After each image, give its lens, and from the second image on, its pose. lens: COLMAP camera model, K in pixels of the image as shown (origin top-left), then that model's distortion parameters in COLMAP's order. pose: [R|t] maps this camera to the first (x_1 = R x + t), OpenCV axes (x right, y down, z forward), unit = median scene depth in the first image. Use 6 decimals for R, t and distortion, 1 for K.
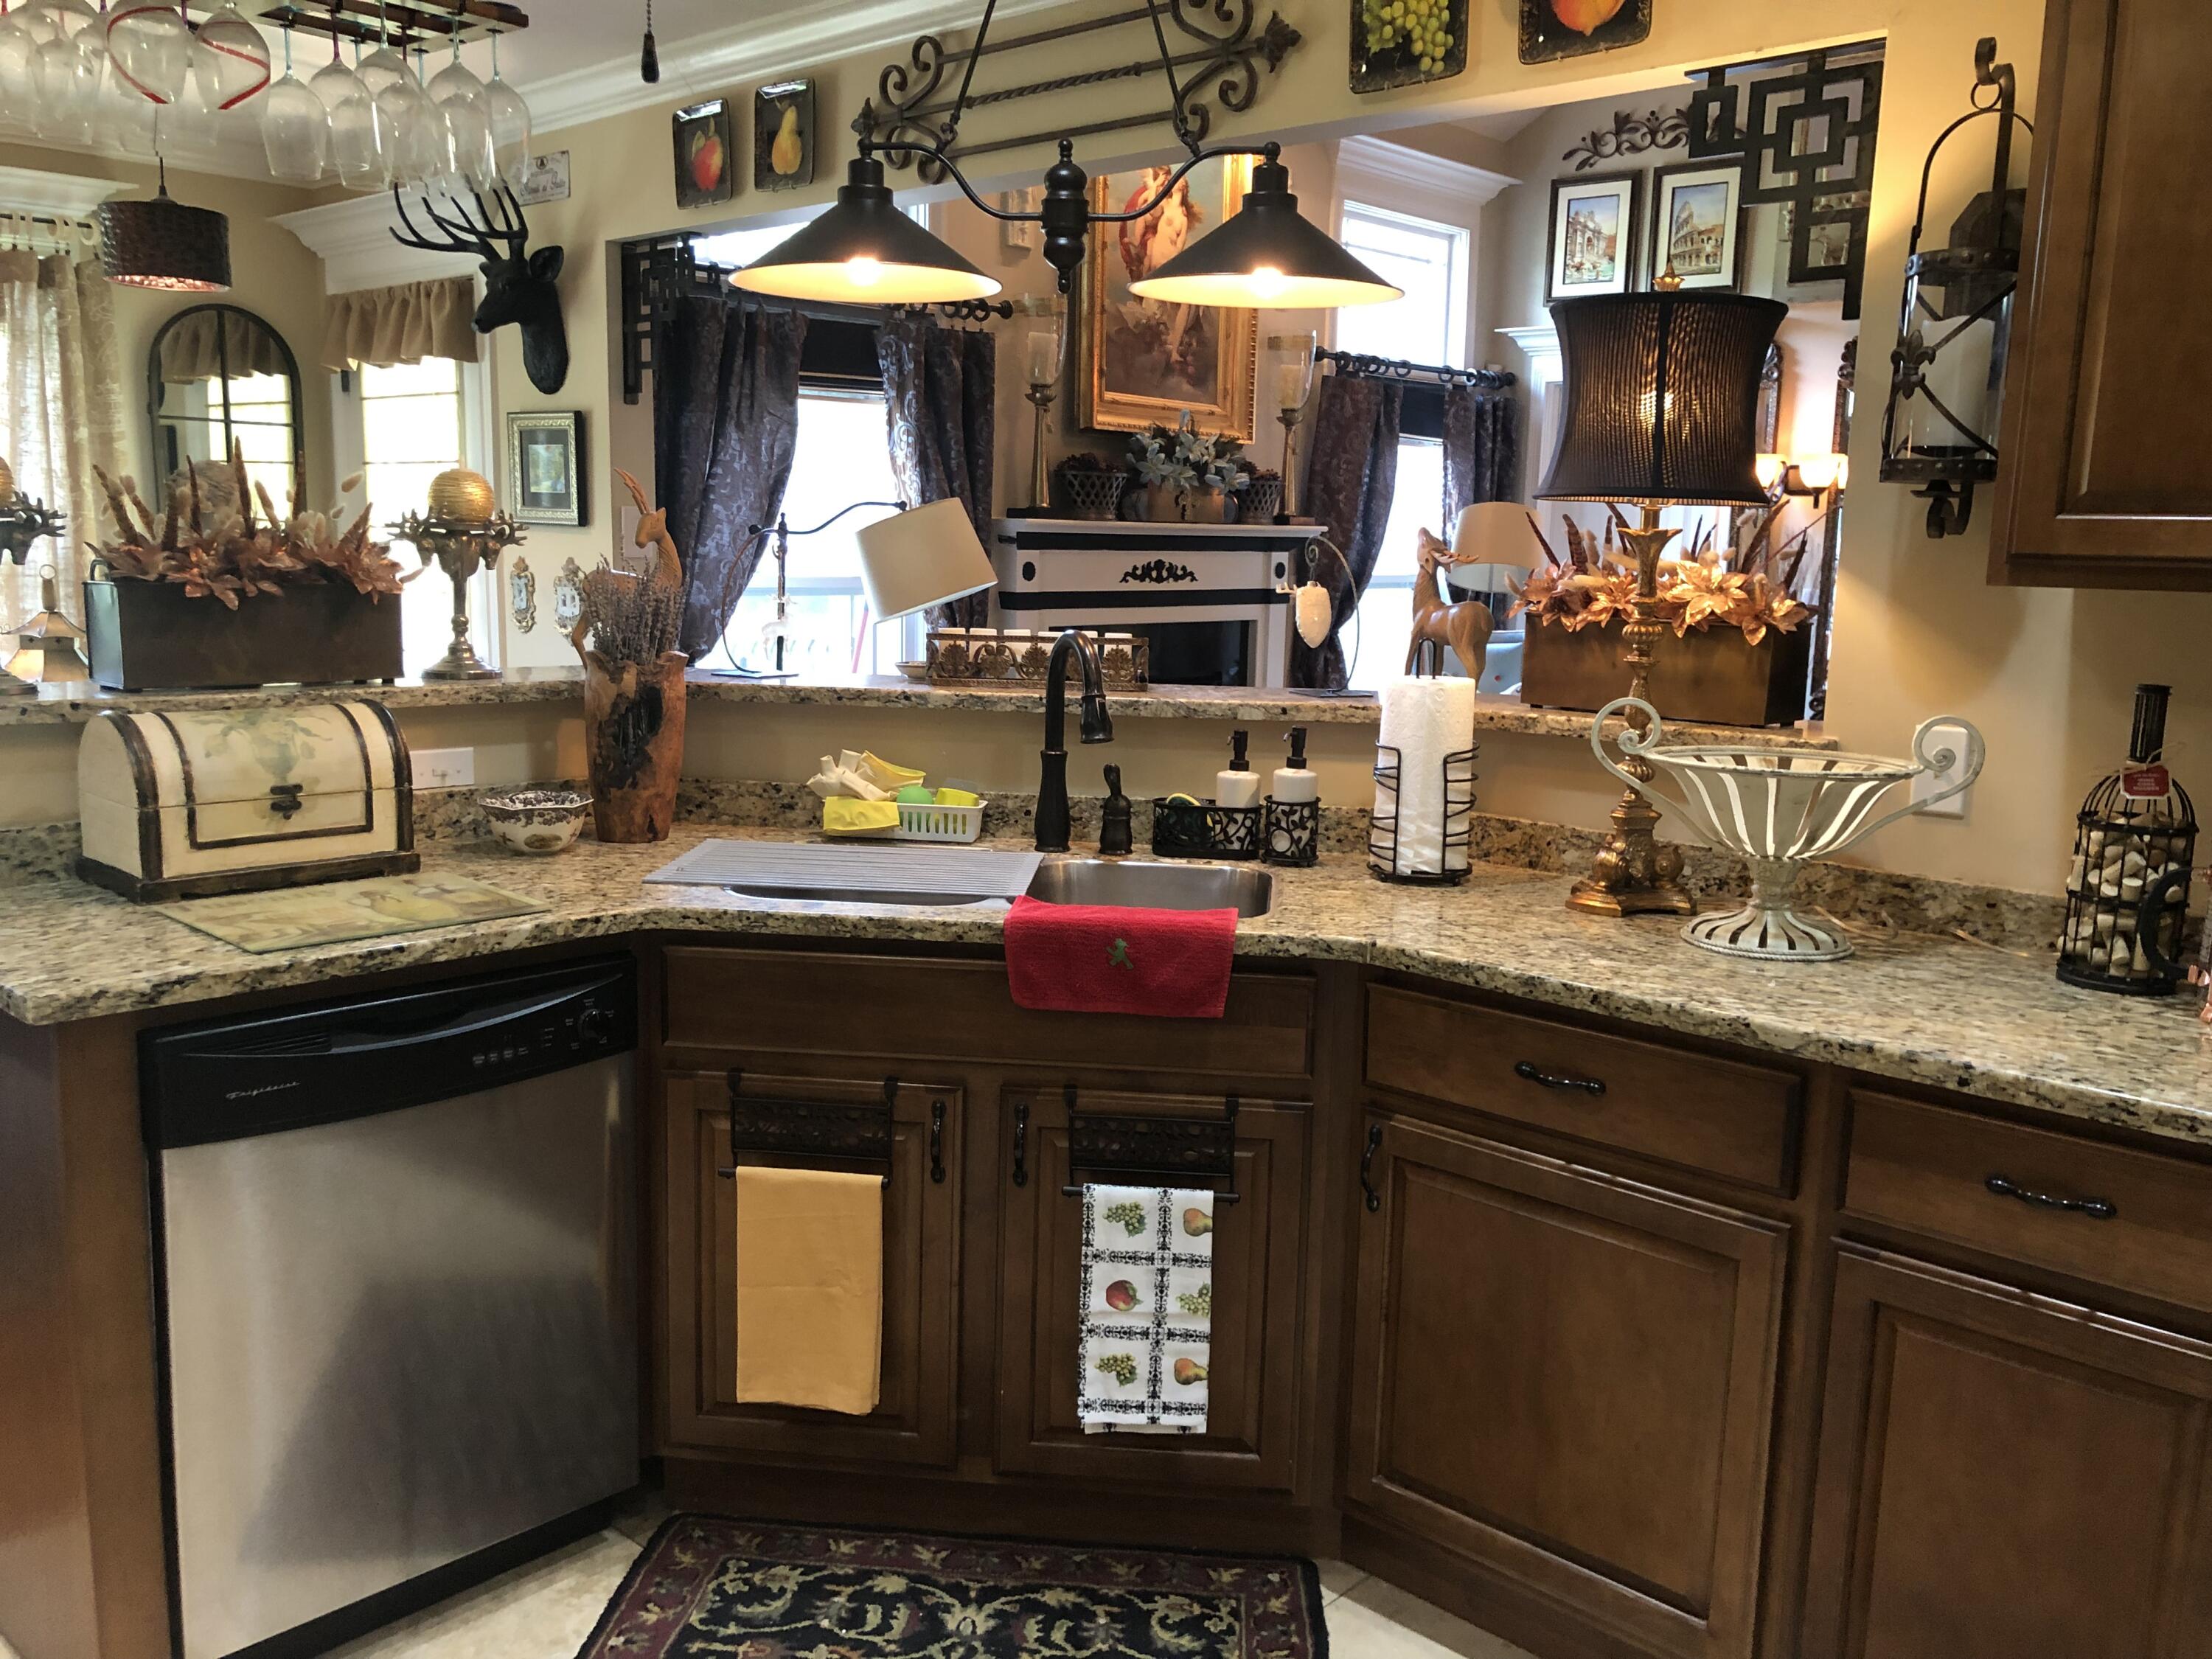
lens RADIAL K [[1793.9, 0, 1107.7], [0, 1793.9, 824.2], [0, 0, 1]] dist [0.007520, -0.001582]
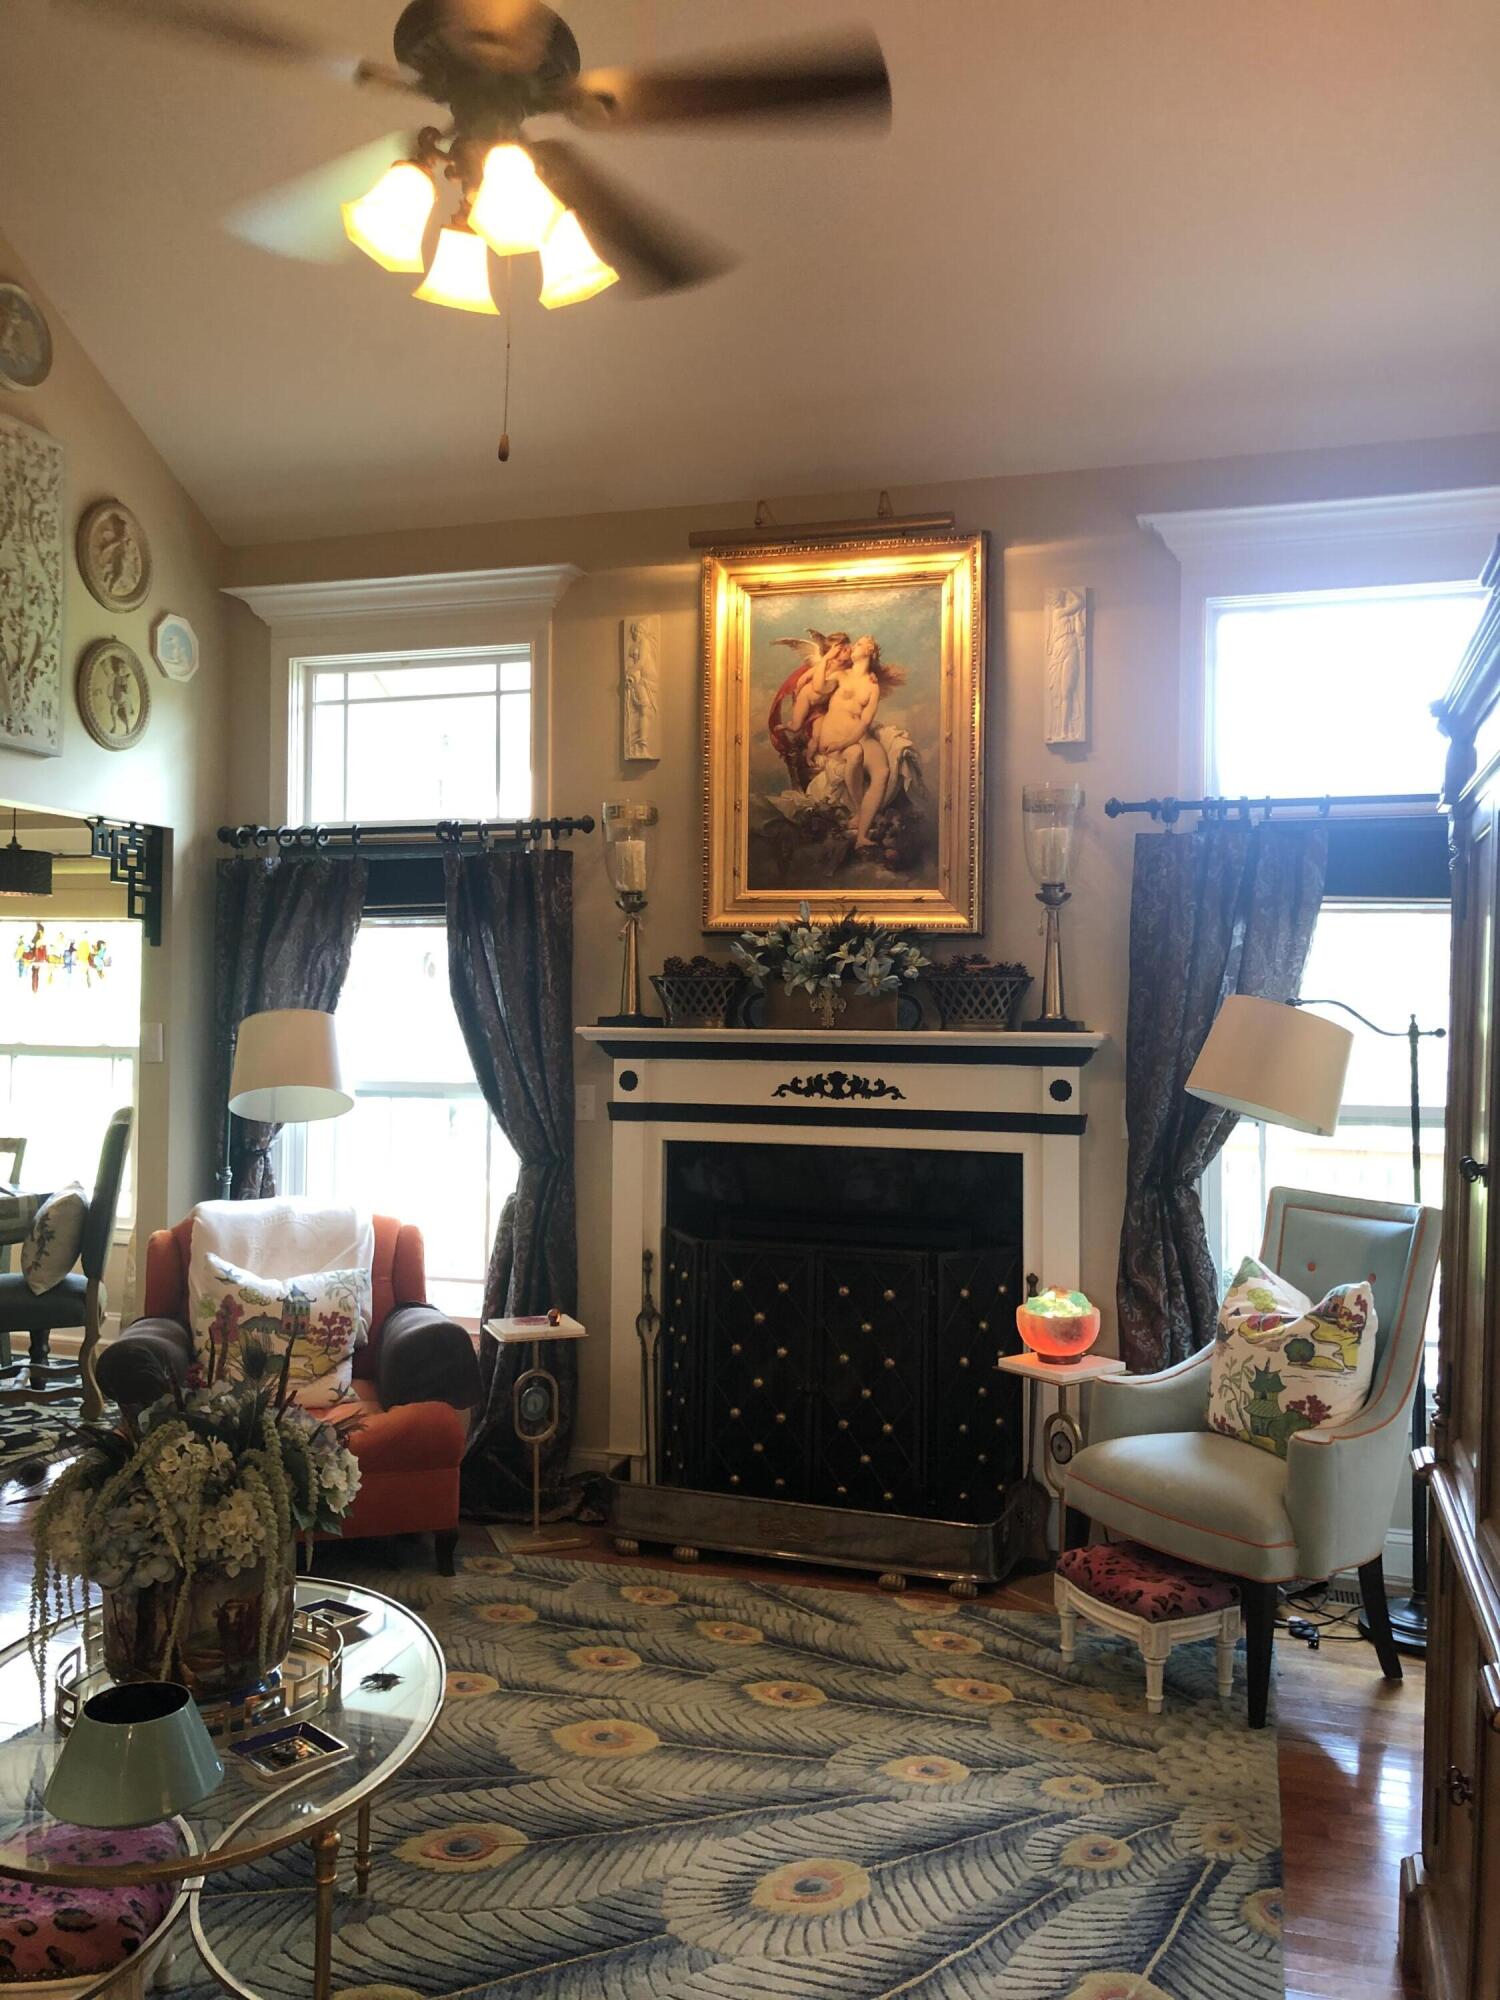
lens RADIAL K [[1622.0, 0, 750.8], [0, 1622.0, 1004.7], [0, 0, 1]] dist [0.007520, -0.001582]
pose [[0.437647, -0.014816, -0.899025, 0.718215], [-0.142128, 0.986154, -0.085441, -0.107927], [0.887843, 0.165170, 0.429481, 0.628739]]
